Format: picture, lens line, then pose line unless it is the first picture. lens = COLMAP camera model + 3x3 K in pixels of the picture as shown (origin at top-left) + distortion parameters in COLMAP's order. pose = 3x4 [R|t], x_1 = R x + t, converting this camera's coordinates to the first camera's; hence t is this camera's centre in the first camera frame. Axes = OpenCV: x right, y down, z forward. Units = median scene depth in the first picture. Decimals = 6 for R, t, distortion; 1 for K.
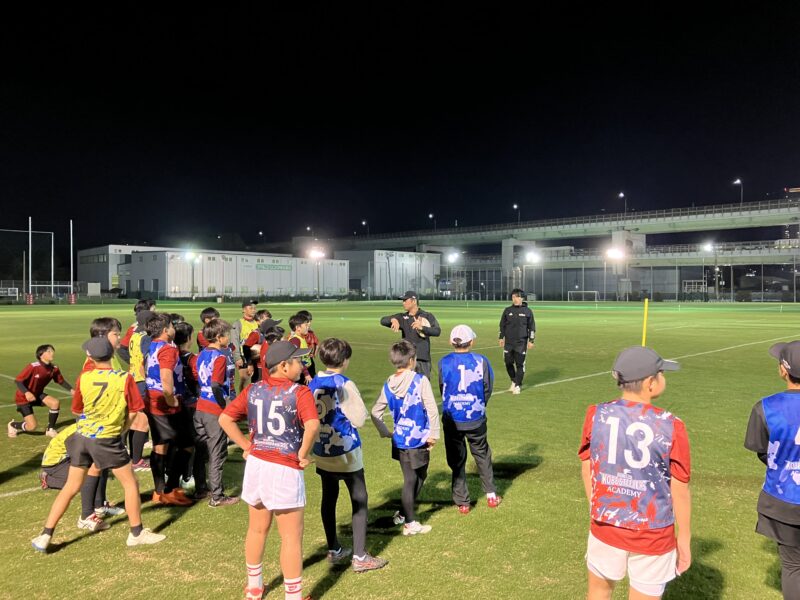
lens RADIAL K [[663.8, 0, 401.5], [0, 663.8, 300.2], [0, 0, 1]] dist [0.047988, -0.040101]
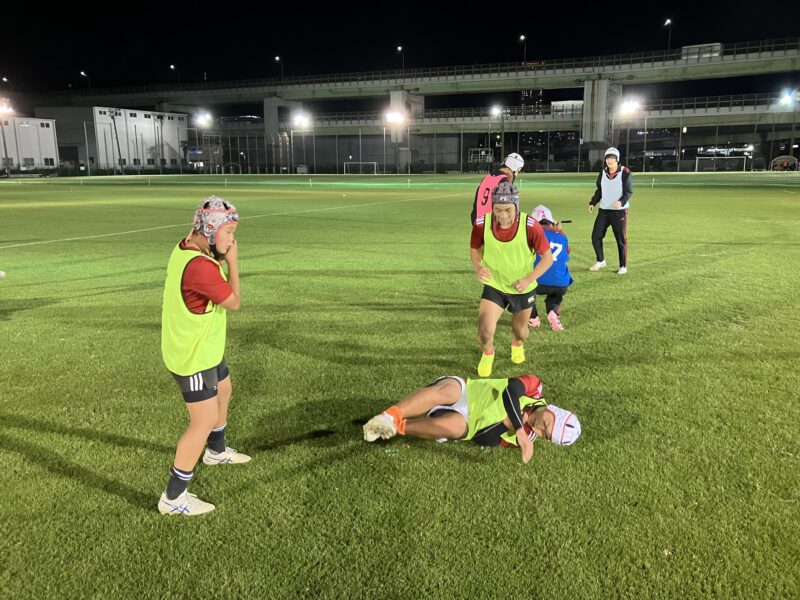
lens RADIAL K [[663.8, 0, 395.7], [0, 663.8, 297.7], [0, 0, 1]] dist [0.047988, -0.040101]
pose [[0.942313, -0.073077, 0.326659, 0.018515], [0.010324, 0.981759, 0.189848, -0.003875], [-0.334574, -0.175524, 0.925879, 0.145817]]
